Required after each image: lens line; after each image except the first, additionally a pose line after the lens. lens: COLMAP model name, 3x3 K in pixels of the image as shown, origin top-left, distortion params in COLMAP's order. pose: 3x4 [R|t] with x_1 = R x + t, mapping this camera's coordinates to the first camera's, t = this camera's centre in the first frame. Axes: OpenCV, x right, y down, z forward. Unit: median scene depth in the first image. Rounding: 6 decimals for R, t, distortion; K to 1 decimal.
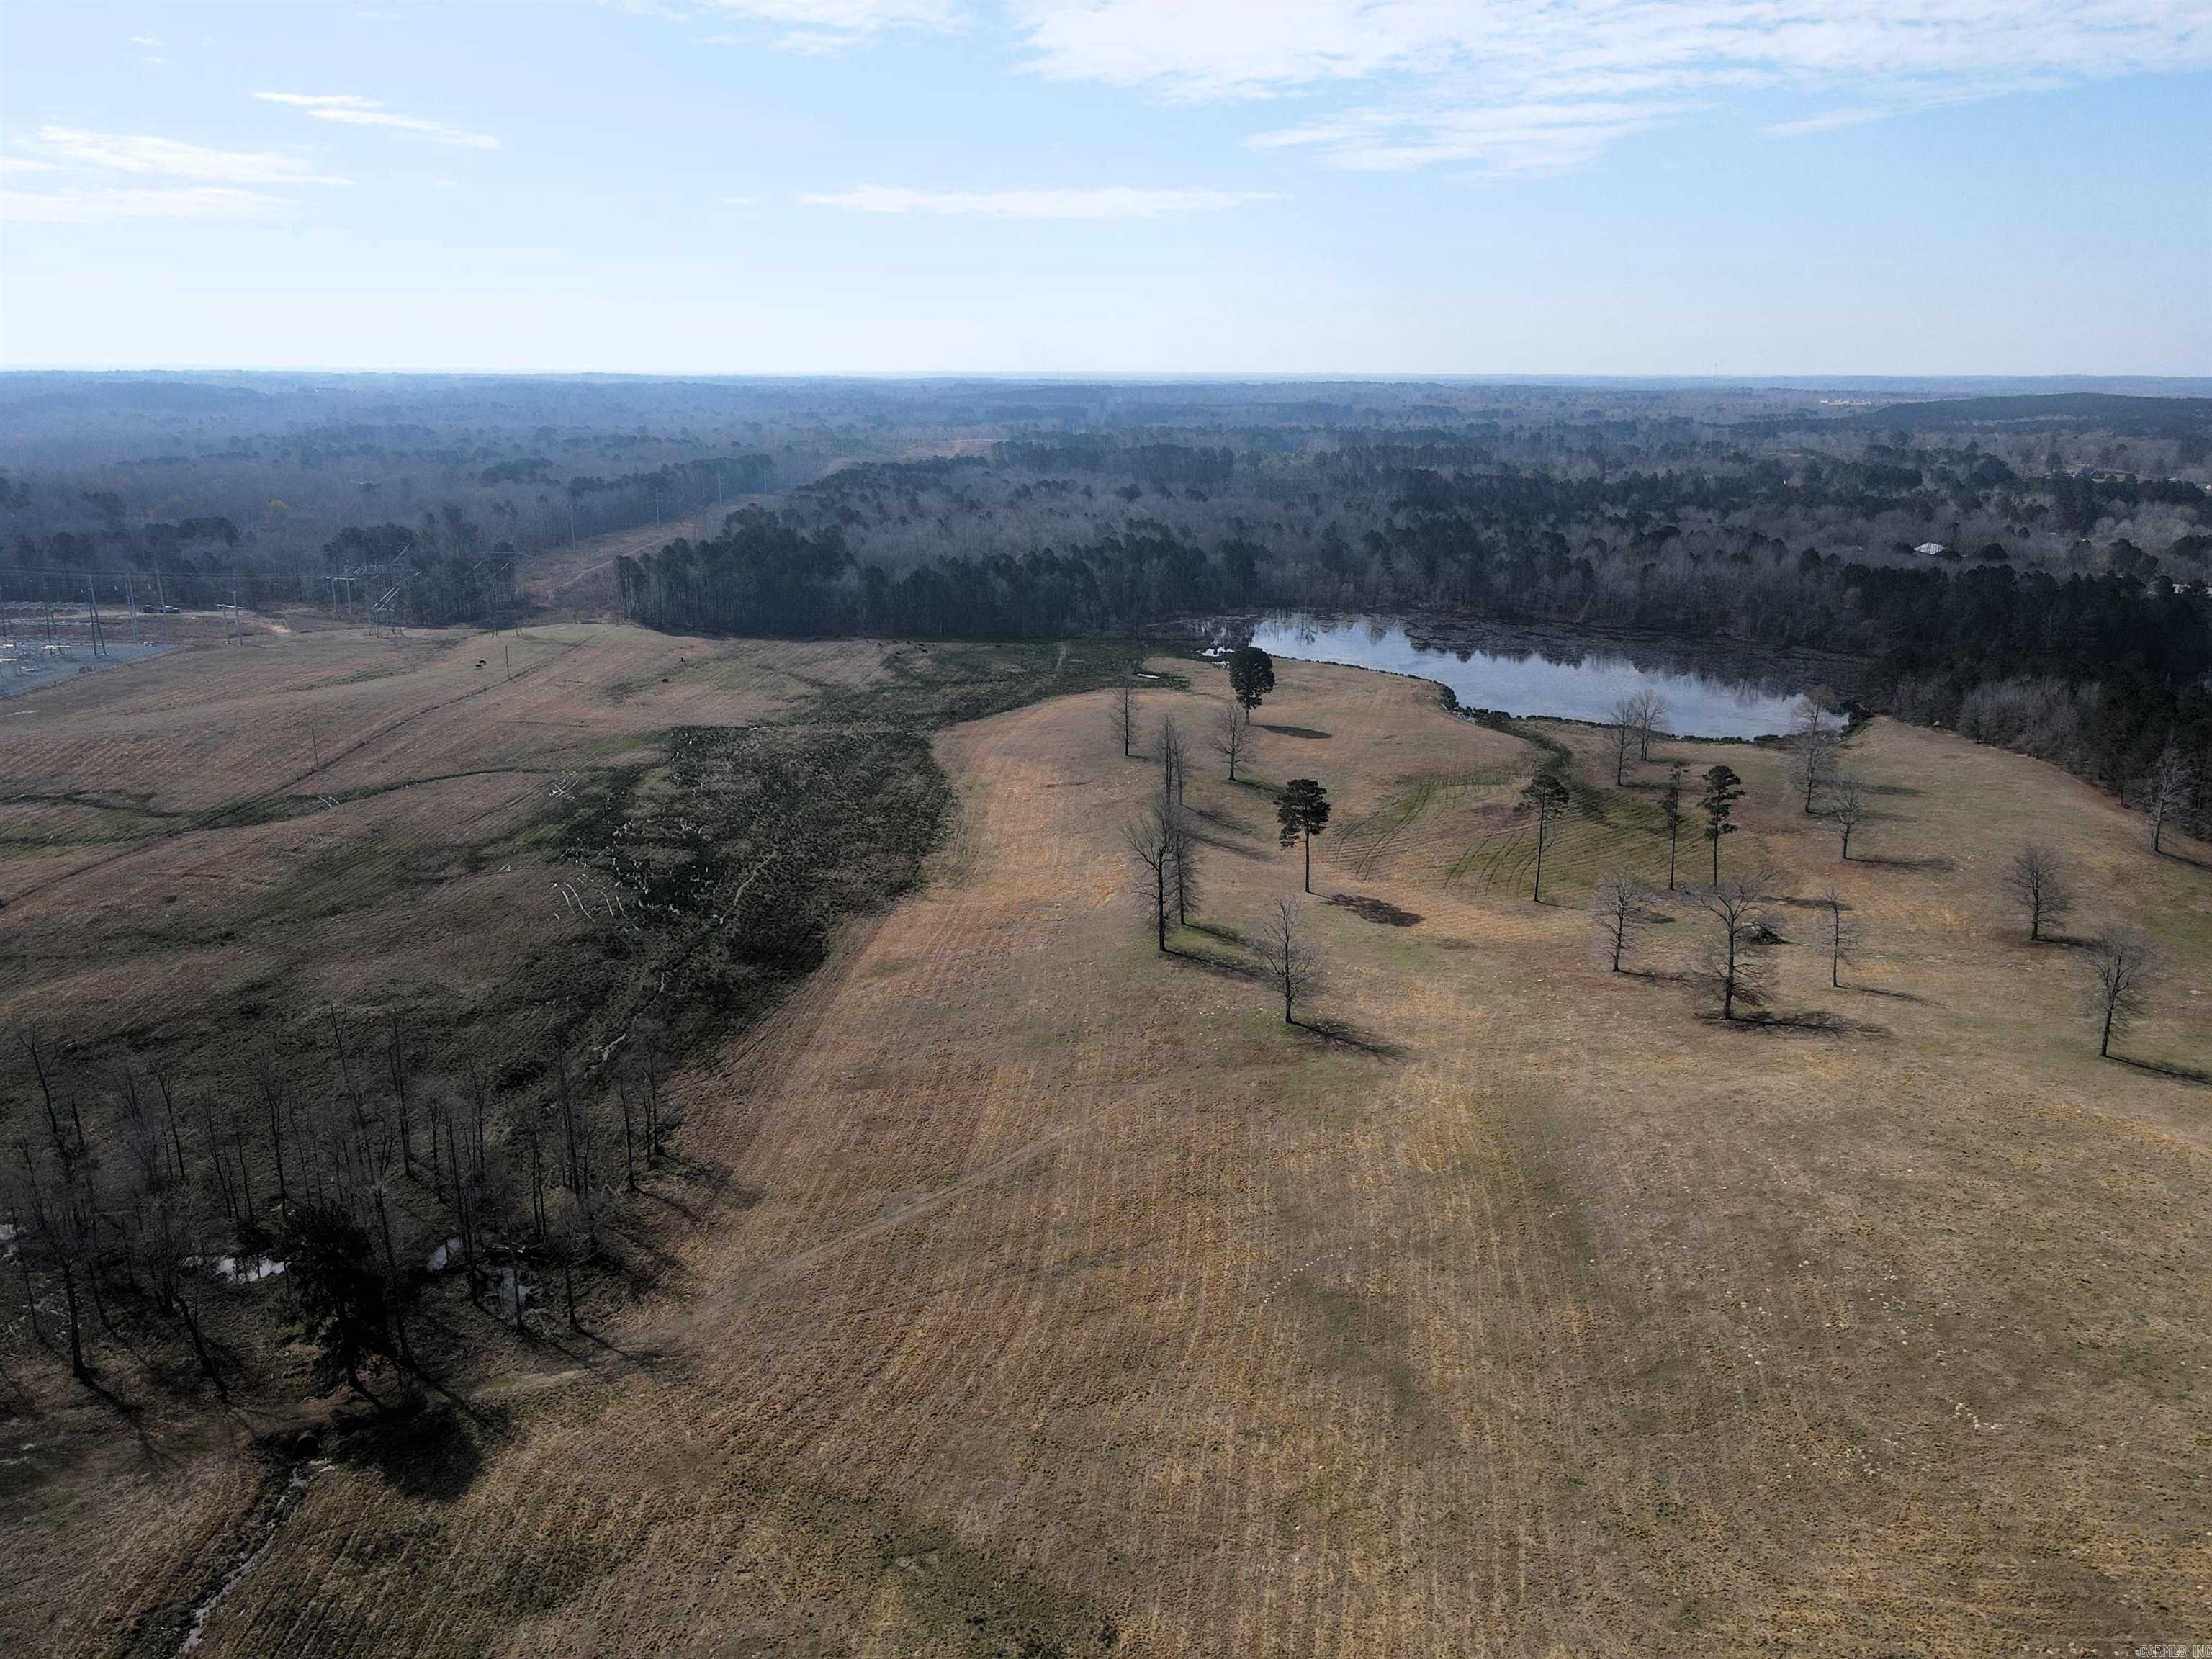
lens RADIAL K [[1594.1, 0, 1106.8], [0, 1594.1, 776.6], [0, 0, 1]] dist [0.009493, -0.021493]
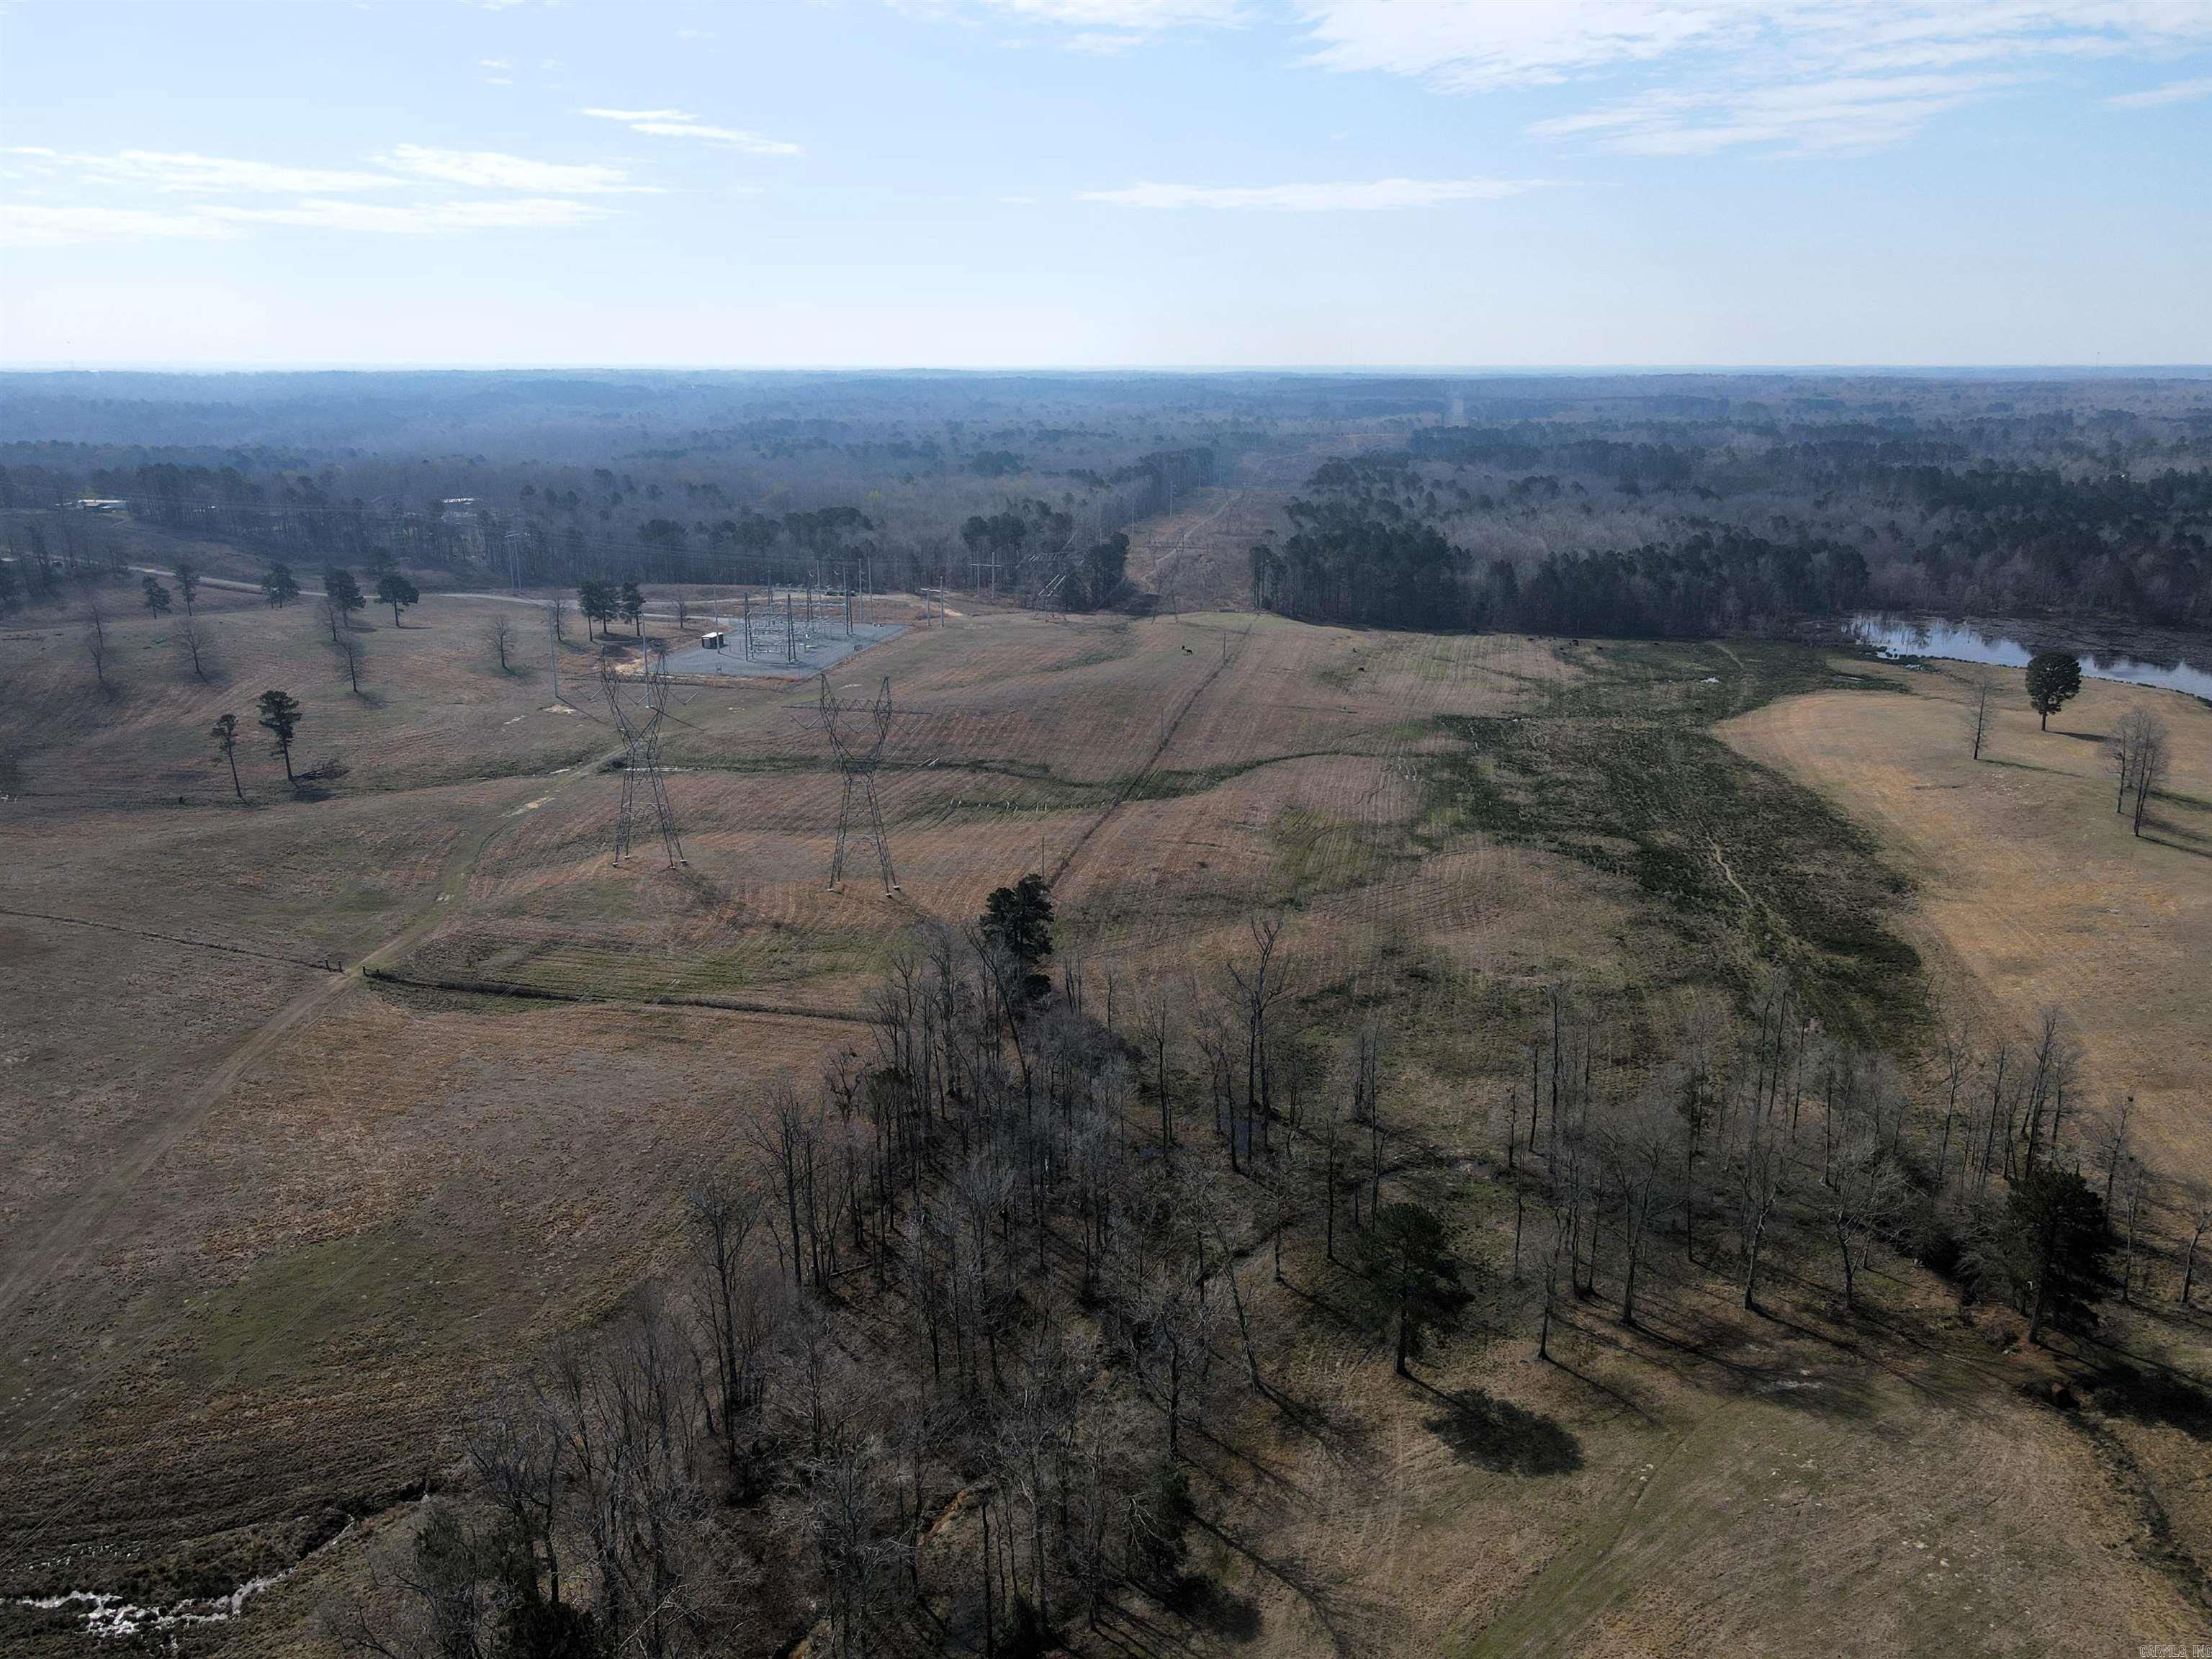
lens RADIAL K [[1621.8, 0, 1101.0], [0, 1621.8, 729.5], [0, 0, 1]] dist [-0.003634, 0.005330]
pose [[0.986170, 0.030733, -0.162865, -0.225746], [-0.035256, 0.999067, -0.024954, 0.007603], [0.161946, 0.030351, 0.986333, -0.037915]]
